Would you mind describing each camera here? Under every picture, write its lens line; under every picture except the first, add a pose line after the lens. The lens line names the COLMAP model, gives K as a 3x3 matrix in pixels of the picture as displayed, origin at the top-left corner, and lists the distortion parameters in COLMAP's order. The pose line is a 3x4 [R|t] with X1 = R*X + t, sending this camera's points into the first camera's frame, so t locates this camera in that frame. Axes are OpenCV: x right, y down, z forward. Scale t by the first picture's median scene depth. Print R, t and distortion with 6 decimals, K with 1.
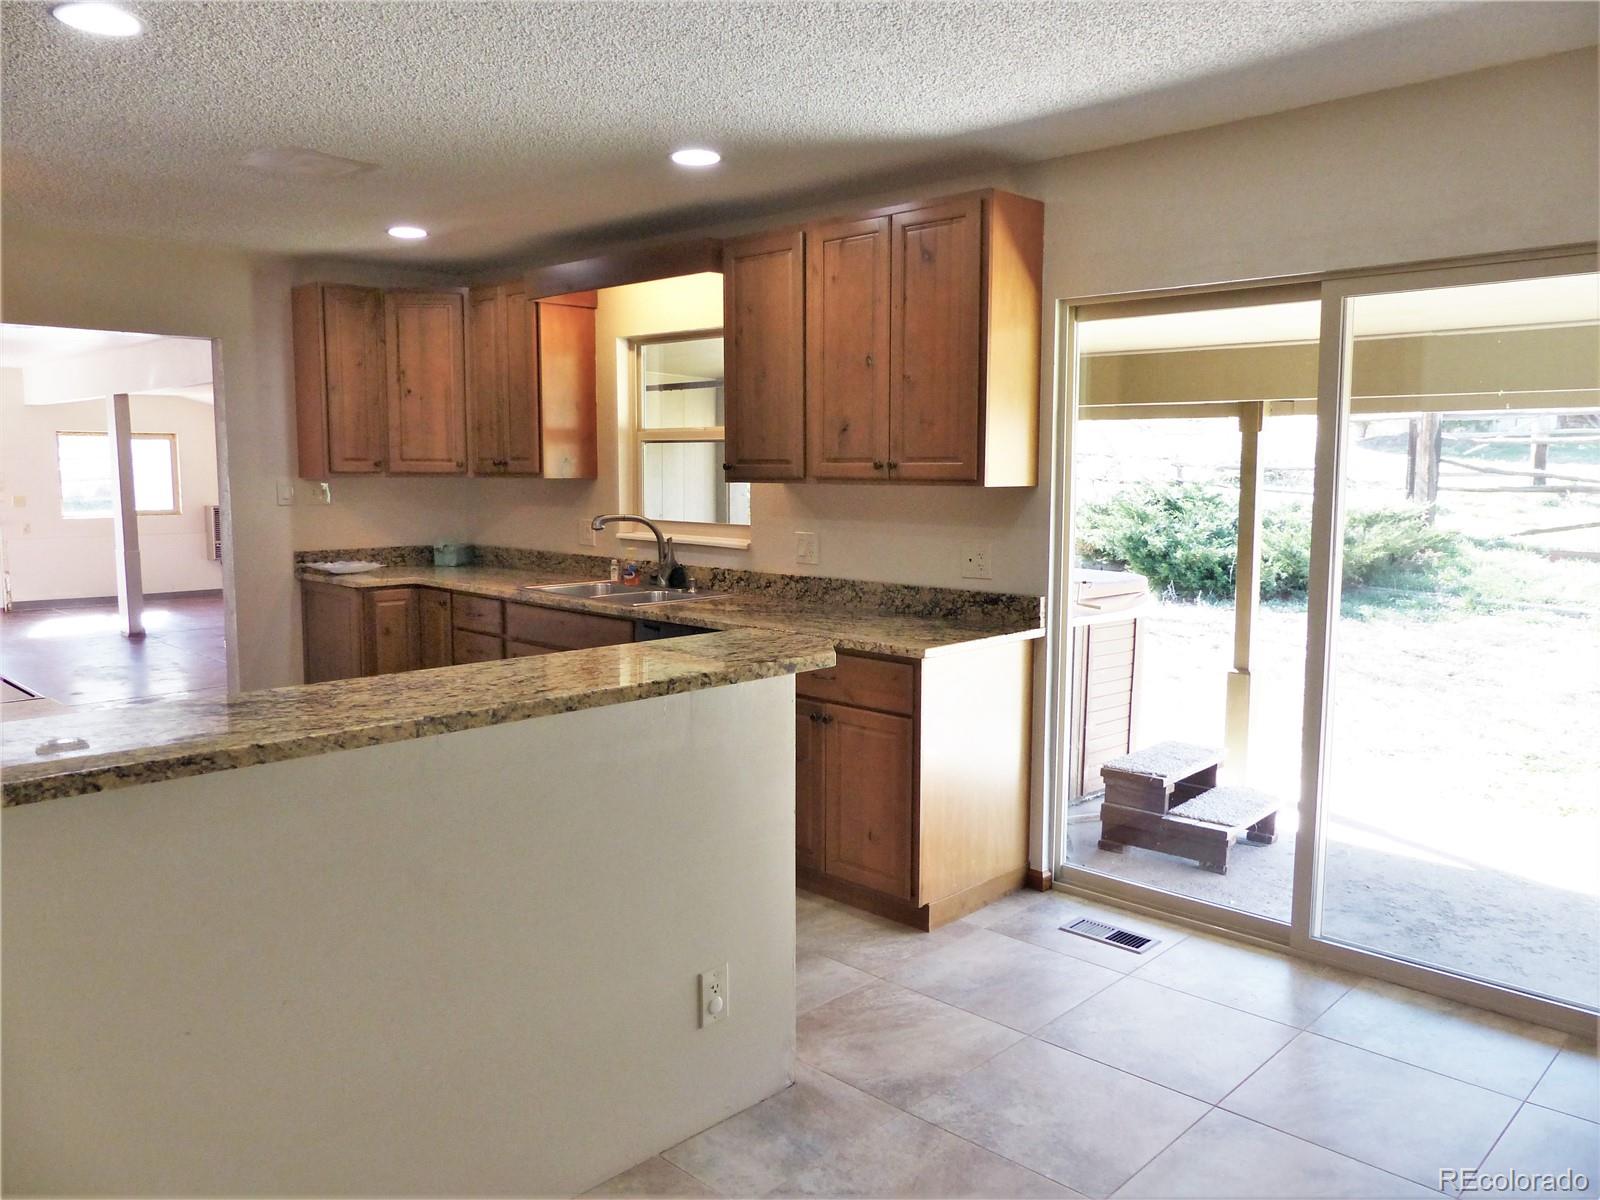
lens RADIAL K [[1222.2, 0, 800.9], [0, 1222.2, 594.7], [0, 0, 1]] dist [-0.010506, -0.001716]
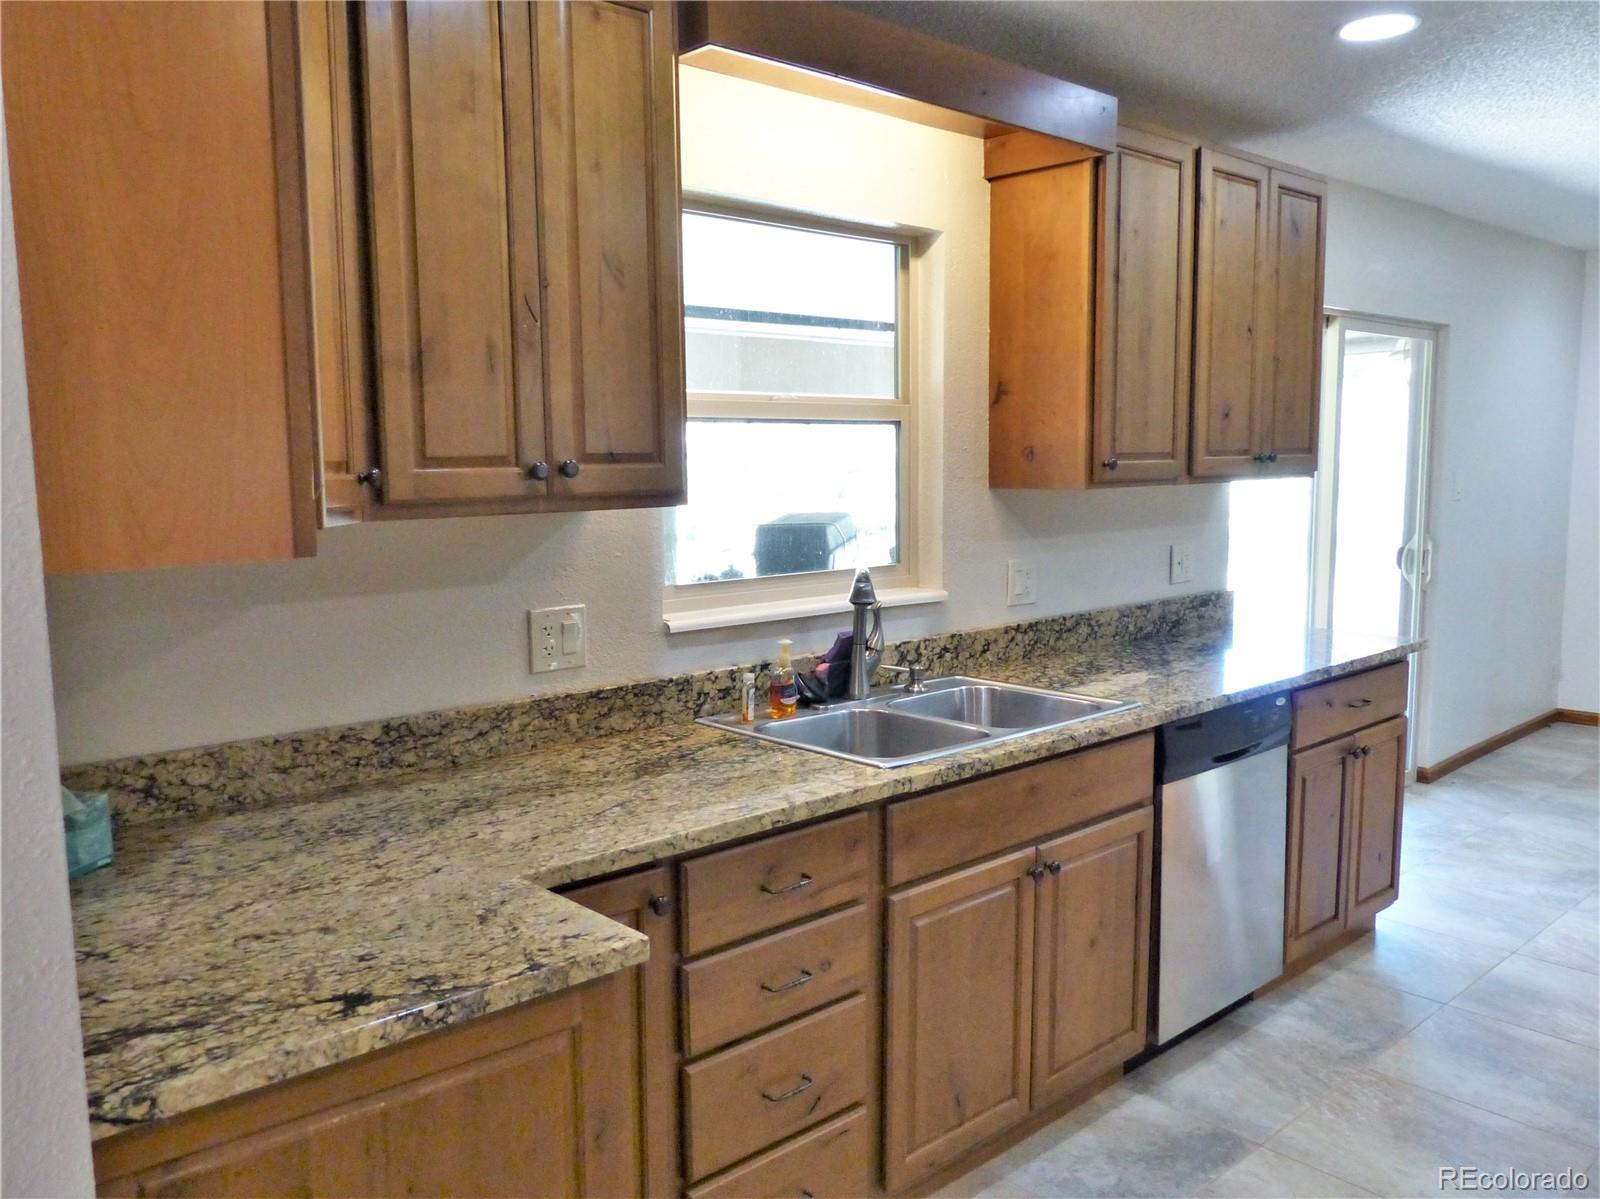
lens RADIAL K [[1222.2, 0, 800.3], [0, 1222.2, 603.9], [0, 0, 1]] dist [-0.010506, -0.001716]
pose [[0.073601, -0.118257, 0.990252, -0.716164], [0.124532, 0.986263, 0.108525, -0.120804], [-0.989482, 0.115331, 0.087317, 1.096703]]
